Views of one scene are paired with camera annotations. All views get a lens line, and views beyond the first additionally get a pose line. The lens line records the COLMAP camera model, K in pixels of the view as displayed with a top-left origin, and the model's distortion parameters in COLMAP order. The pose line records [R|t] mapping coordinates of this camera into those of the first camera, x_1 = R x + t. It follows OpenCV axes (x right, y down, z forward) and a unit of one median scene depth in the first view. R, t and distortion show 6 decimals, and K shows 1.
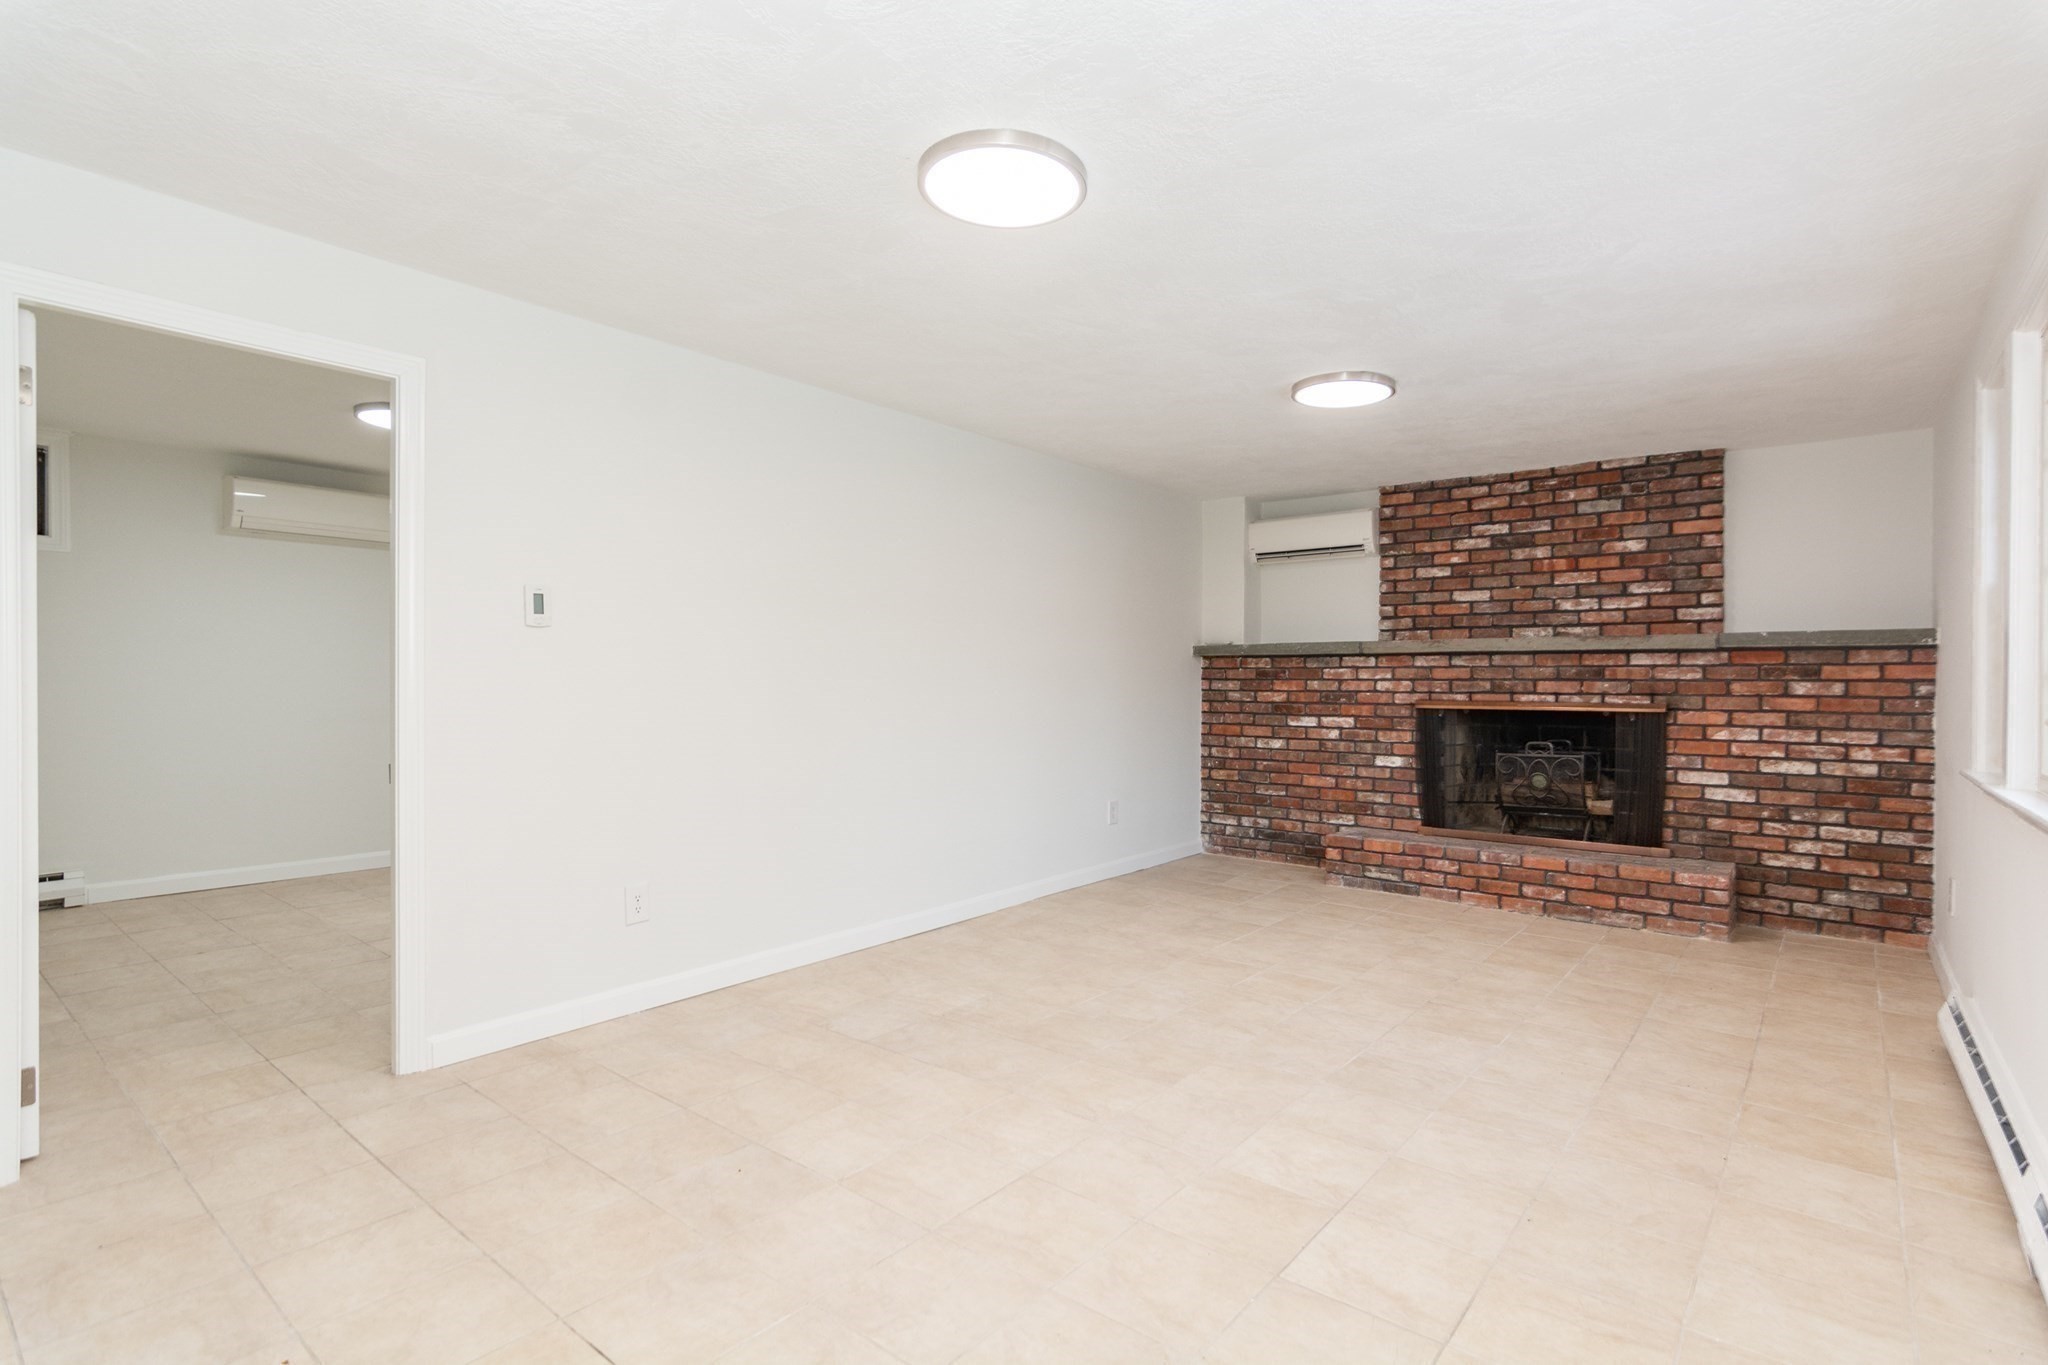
lens RADIAL K [[1000.1, 0, 1032.4], [0, 1000.1, 685.1], [0, 0, 1]] dist [-0.001182, 0.000807]
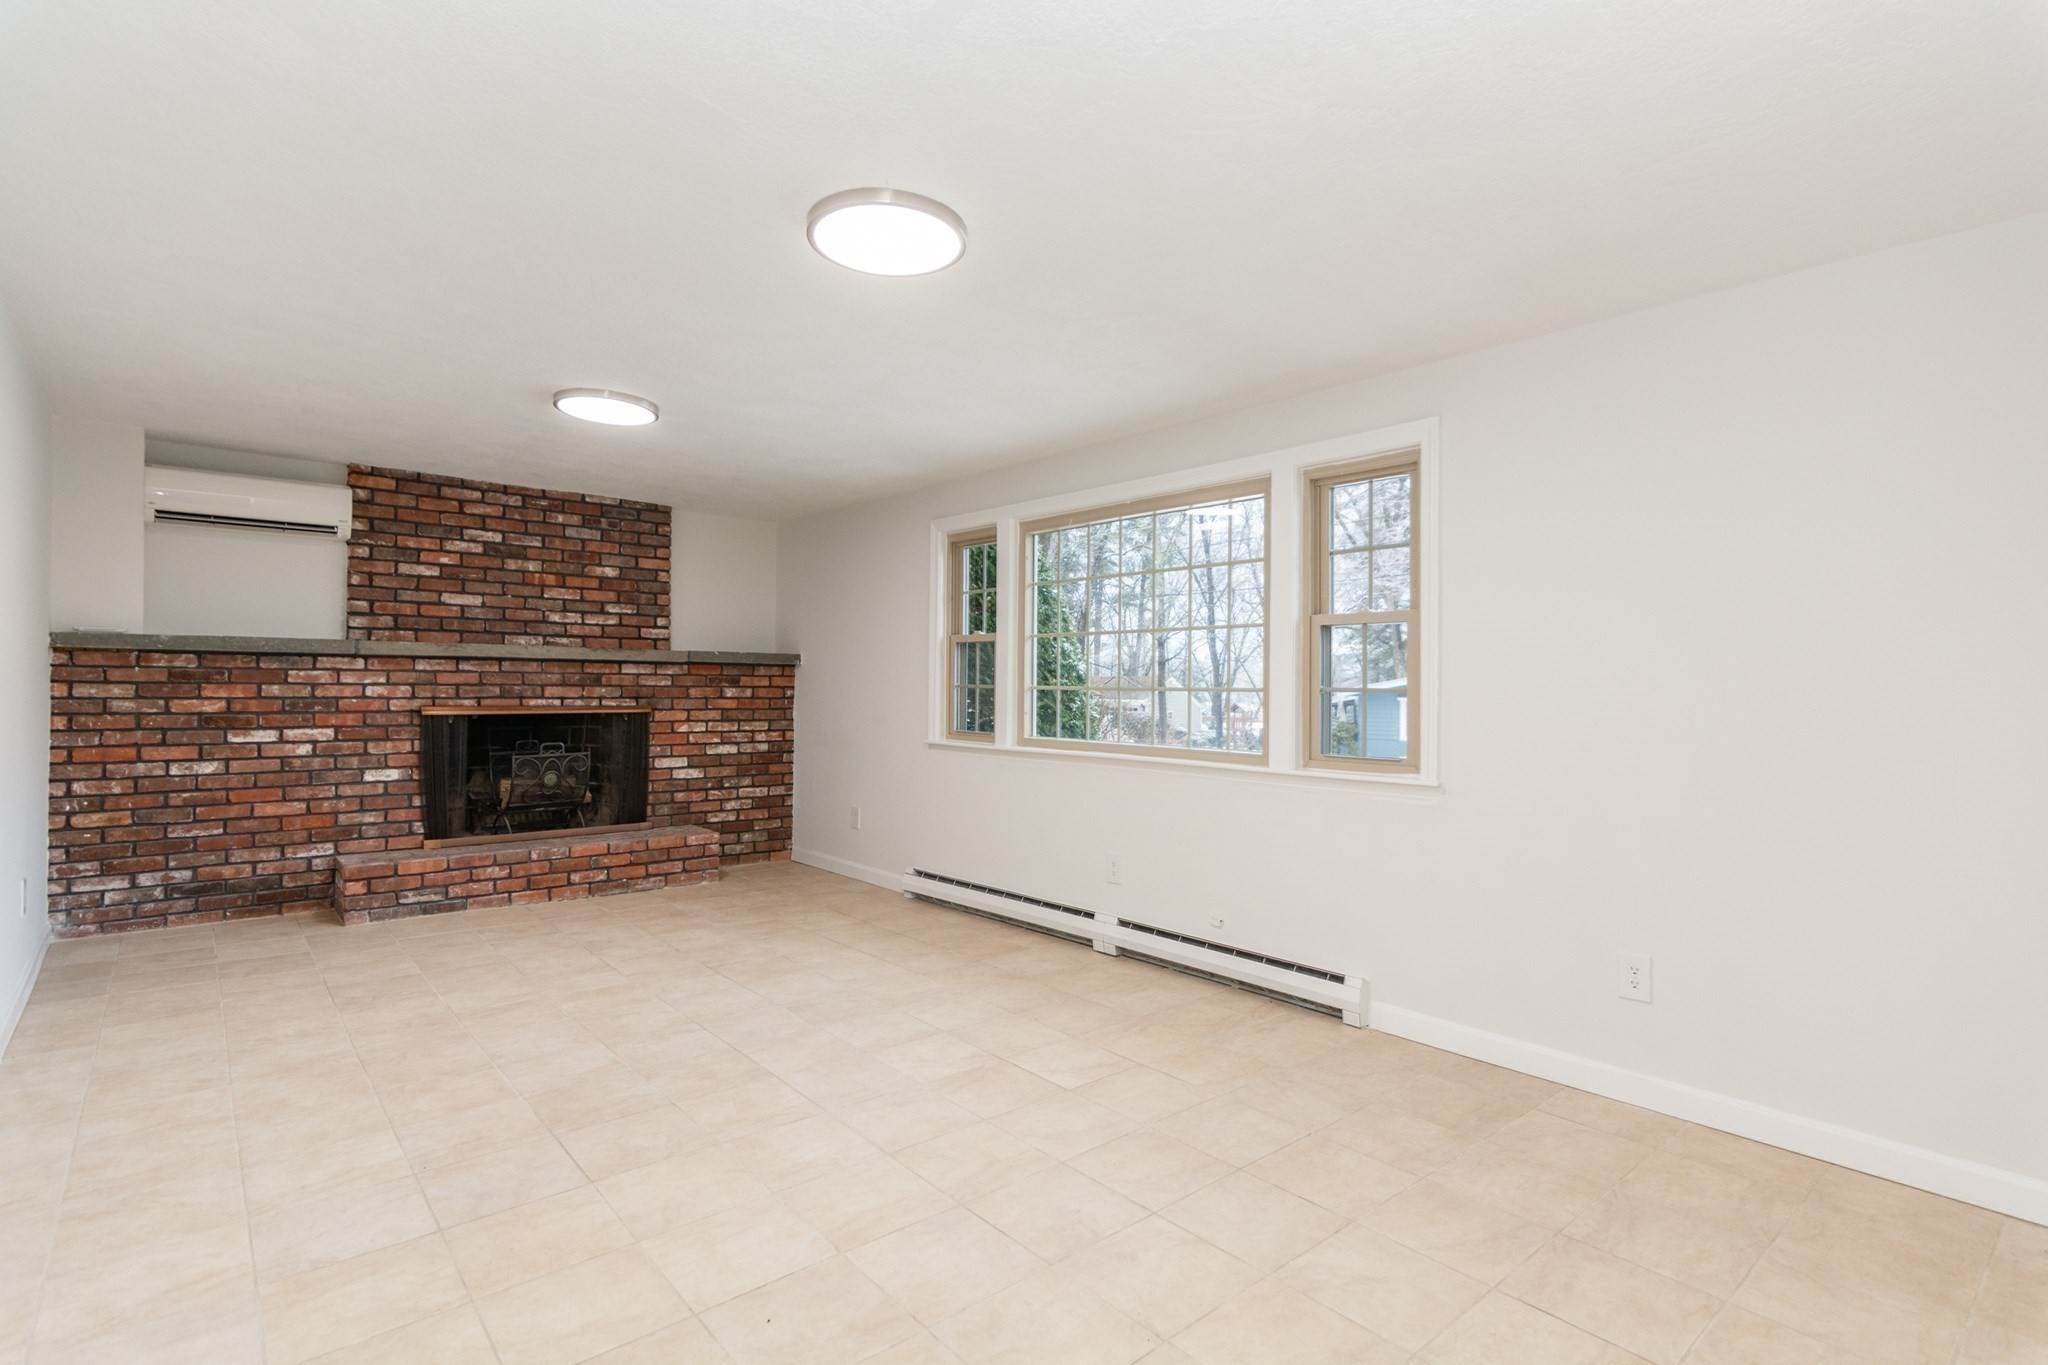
lens RADIAL K [[1000.1, 0, 1032.4], [0, 1000.1, 685.1], [0, 0, 1]] dist [-0.001182, 0.000807]
pose [[0.164153, -0.001931, 0.986433, -0.461092], [-0.005682, 0.999980, 0.002903, -0.011316], [-0.986418, -0.006082, 0.164139, 0.295867]]
